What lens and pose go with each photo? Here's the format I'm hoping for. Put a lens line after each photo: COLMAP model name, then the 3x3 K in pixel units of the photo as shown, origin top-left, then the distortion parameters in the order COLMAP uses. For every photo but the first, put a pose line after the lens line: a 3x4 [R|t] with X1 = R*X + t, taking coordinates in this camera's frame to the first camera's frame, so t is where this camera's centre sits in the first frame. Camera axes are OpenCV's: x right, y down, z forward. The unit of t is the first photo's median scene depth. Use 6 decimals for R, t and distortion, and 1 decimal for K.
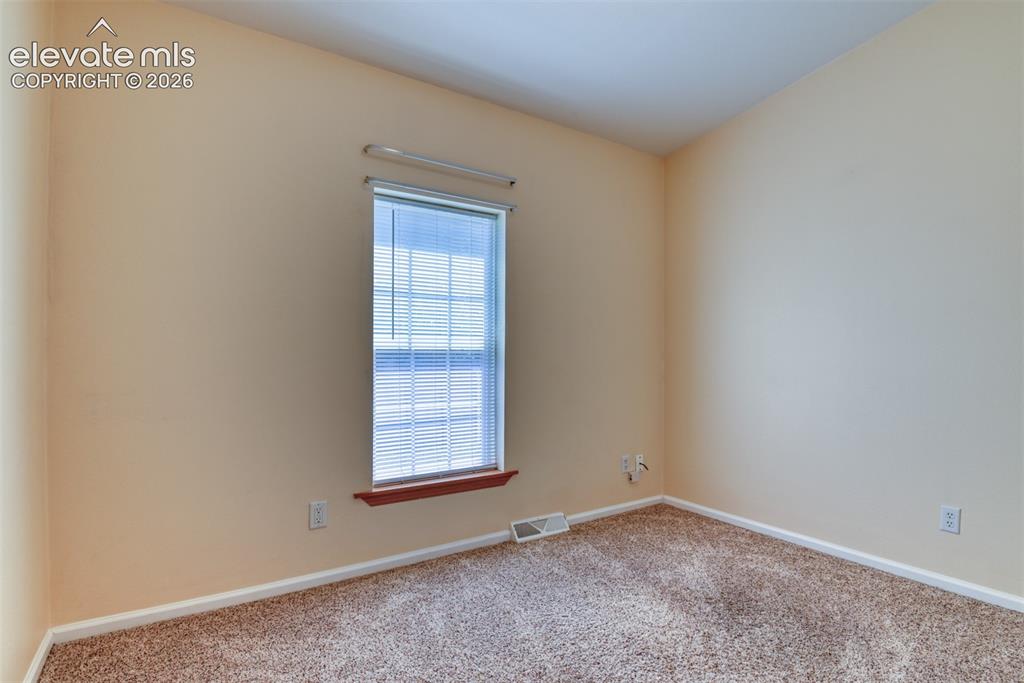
lens RADIAL K [[507.2, 0, 513.8], [0, 507.2, 343.2], [0, 0, 1]] dist [-0.029440, -0.000816]
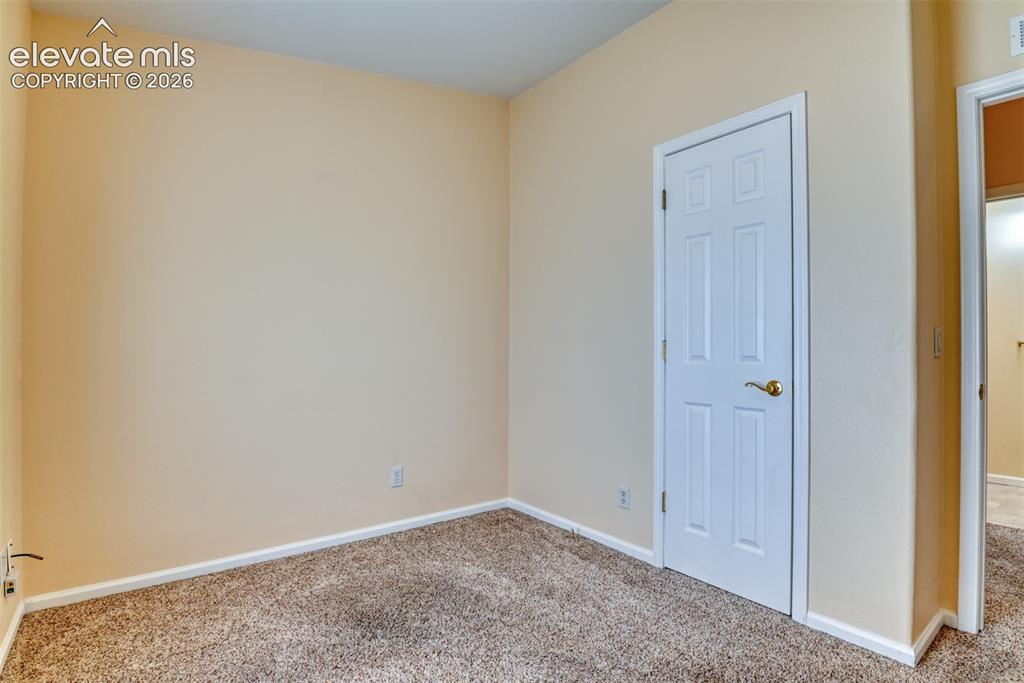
lens RADIAL K [[507.2, 0, 513.8], [0, 507.2, 343.2], [0, 0, 1]] dist [-0.029440, -0.000816]
pose [[-0.077896, 0.008089, 0.996929, -0.447894], [-0.020030, 0.999753, -0.009677, 0.006207], [-0.996760, -0.020722, -0.077715, 0.737223]]
